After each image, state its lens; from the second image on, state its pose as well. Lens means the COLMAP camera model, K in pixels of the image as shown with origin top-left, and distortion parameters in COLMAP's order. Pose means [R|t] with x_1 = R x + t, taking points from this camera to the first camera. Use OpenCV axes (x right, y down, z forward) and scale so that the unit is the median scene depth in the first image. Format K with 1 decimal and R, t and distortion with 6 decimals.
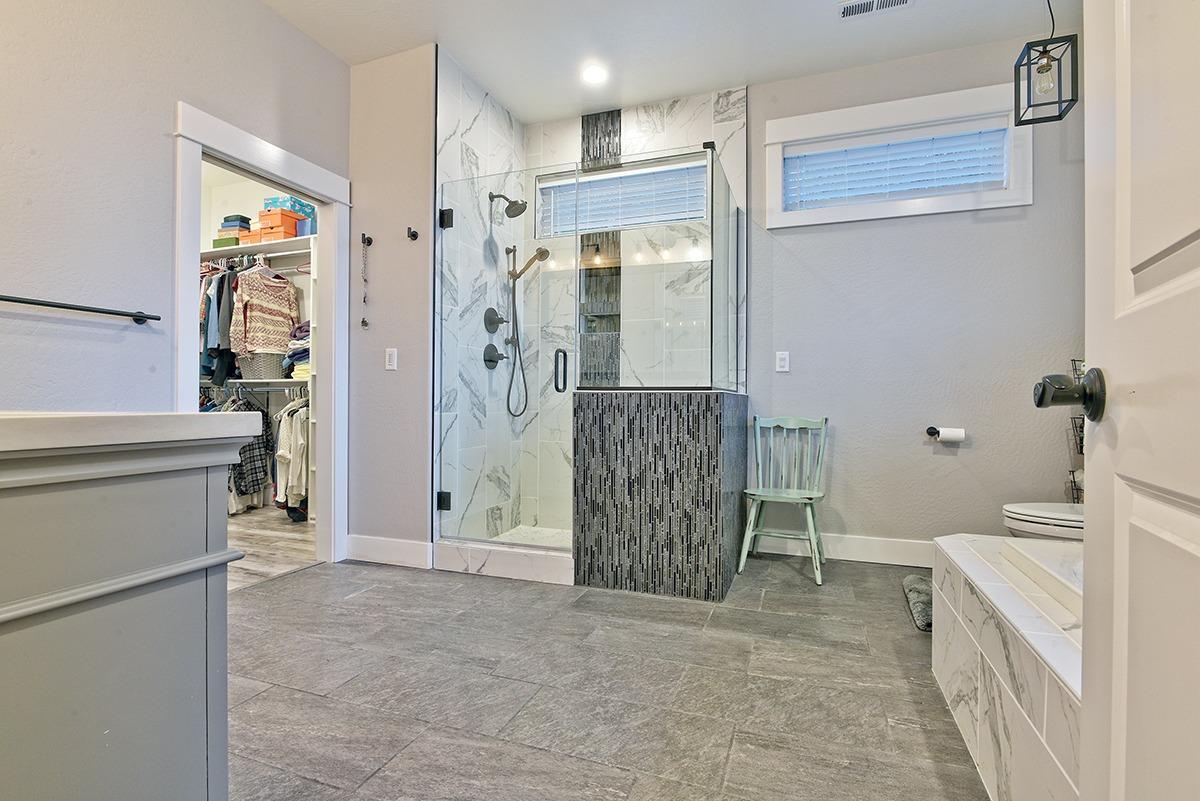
lens RADIAL K [[562.5, 0, 601.7], [0, 562.5, 402.6], [0, 0, 1]] dist [-0.009742, 0.001337]
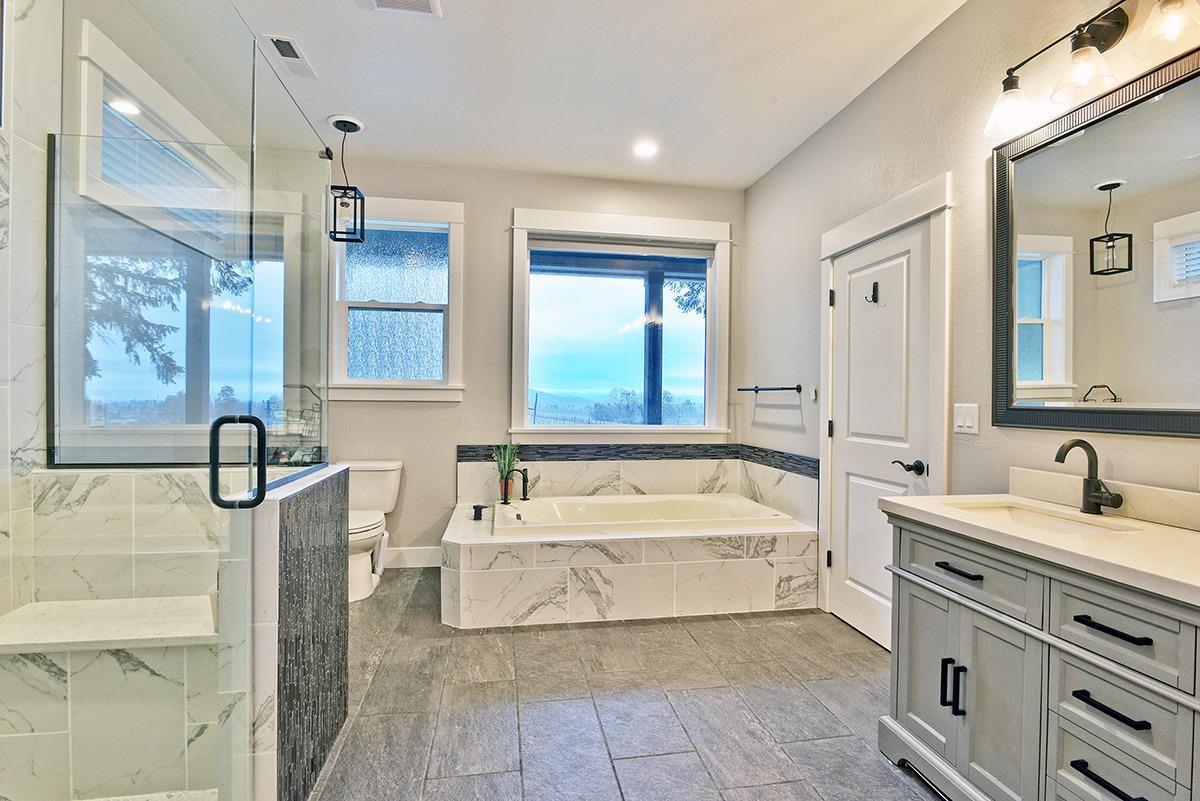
lens RADIAL K [[562.5, 0, 598.7], [0, 562.5, 400.1], [0, 0, 1]] dist [-0.009742, 0.001337]
pose [[-0.502047, -0.010381, 0.864778, -1.072969], [-0.012853, 0.999907, 0.004541, -0.192496], [-0.864745, -0.008835, -0.502134, 1.674857]]
